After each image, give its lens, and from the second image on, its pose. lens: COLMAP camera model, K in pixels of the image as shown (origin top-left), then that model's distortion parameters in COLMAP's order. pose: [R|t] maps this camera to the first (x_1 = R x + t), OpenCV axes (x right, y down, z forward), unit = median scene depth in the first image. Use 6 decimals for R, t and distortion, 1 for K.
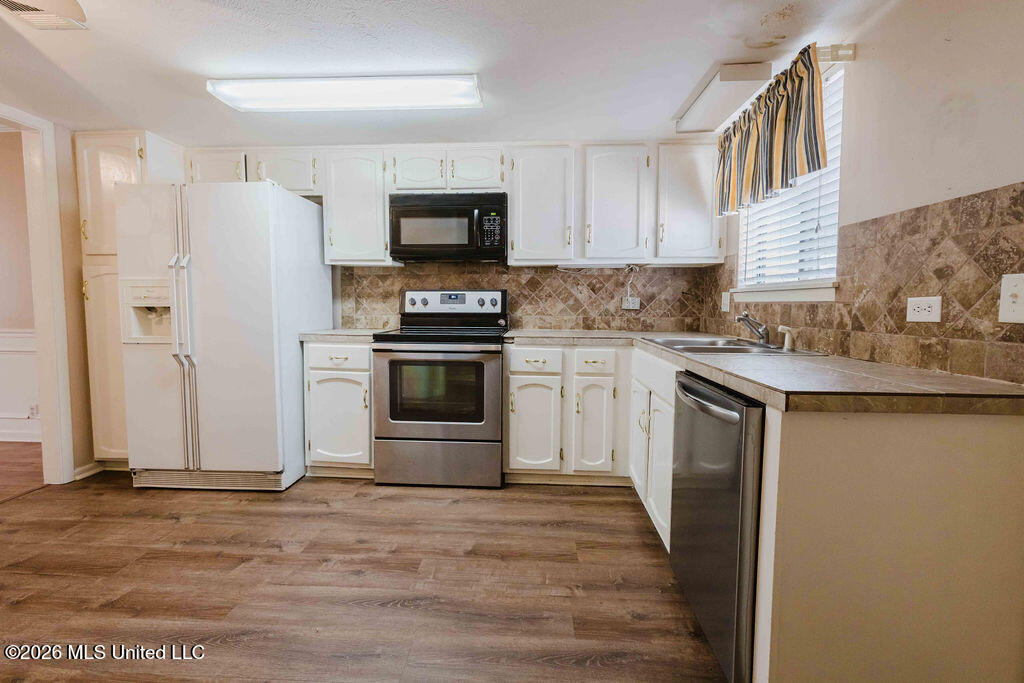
lens RADIAL K [[467.5, 0, 507.1], [0, 467.5, 333.8], [0, 0, 1]] dist [-0.000188, 0.000810]
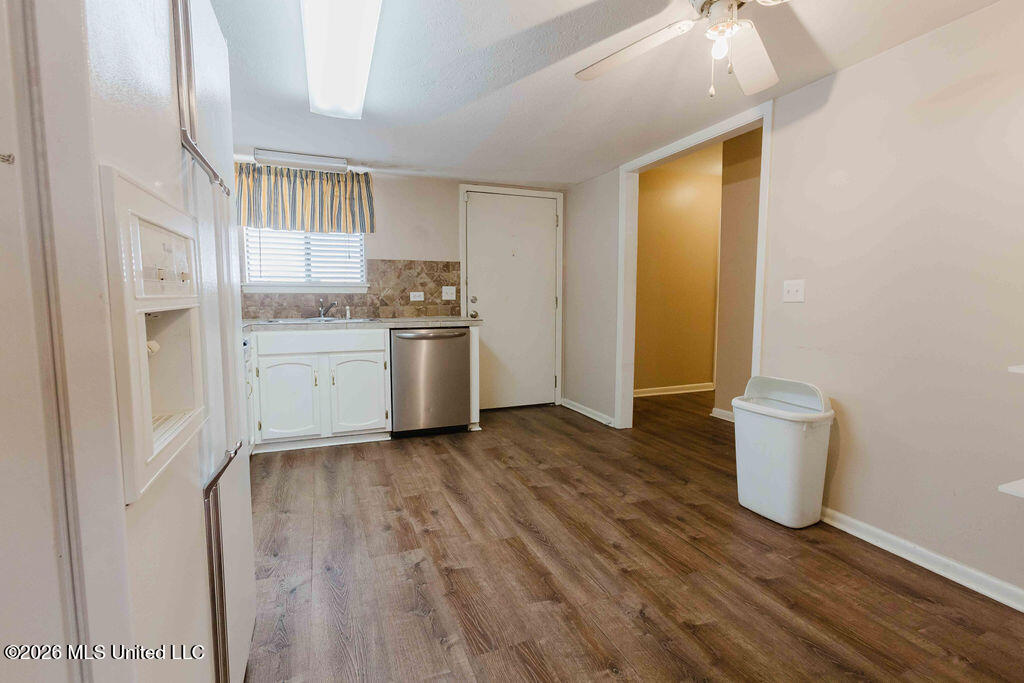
lens RADIAL K [[456.2, 0, 510.6], [0, 456.2, 335.1], [0, 0, 1]] dist [-0.019327, 0.017409]
pose [[-0.431134, -0.086253, 0.898156, -1.656566], [0.053772, 0.991195, 0.121000, -0.108067], [-0.900684, 0.100462, -0.422700, 1.458609]]
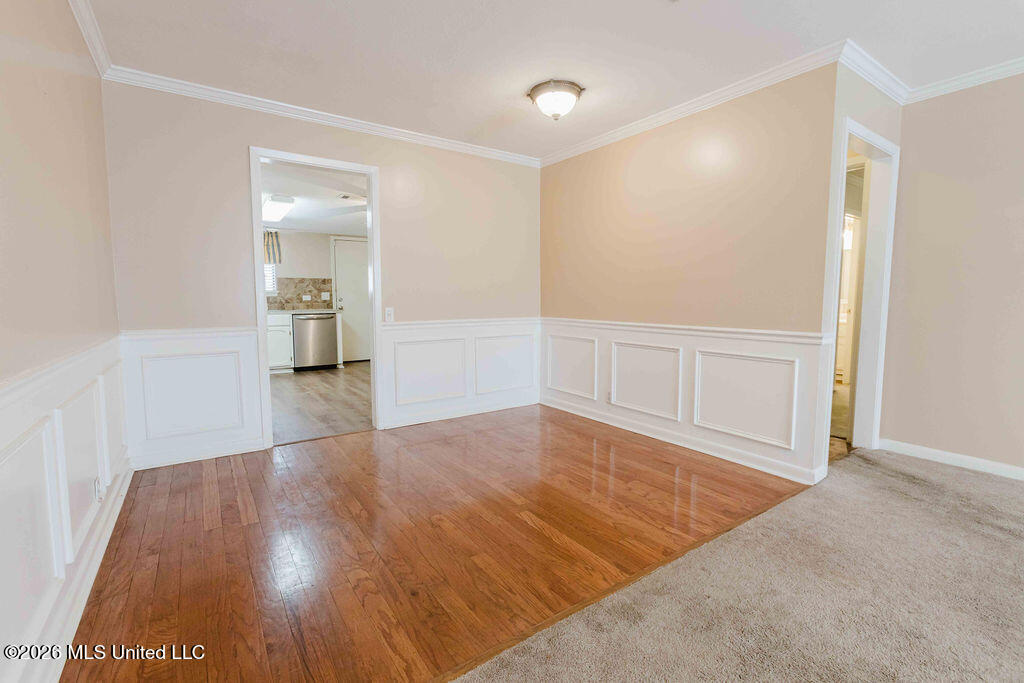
lens RADIAL K [[456.2, 0, 510.6], [0, 456.2, 335.1], [0, 0, 1]] dist [-0.019327, 0.017409]
pose [[-0.617633, -0.066553, 0.783645, -3.927936], [0.050915, 0.990939, 0.124287, -0.135441], [-0.784816, 0.116663, -0.608648, 2.030679]]
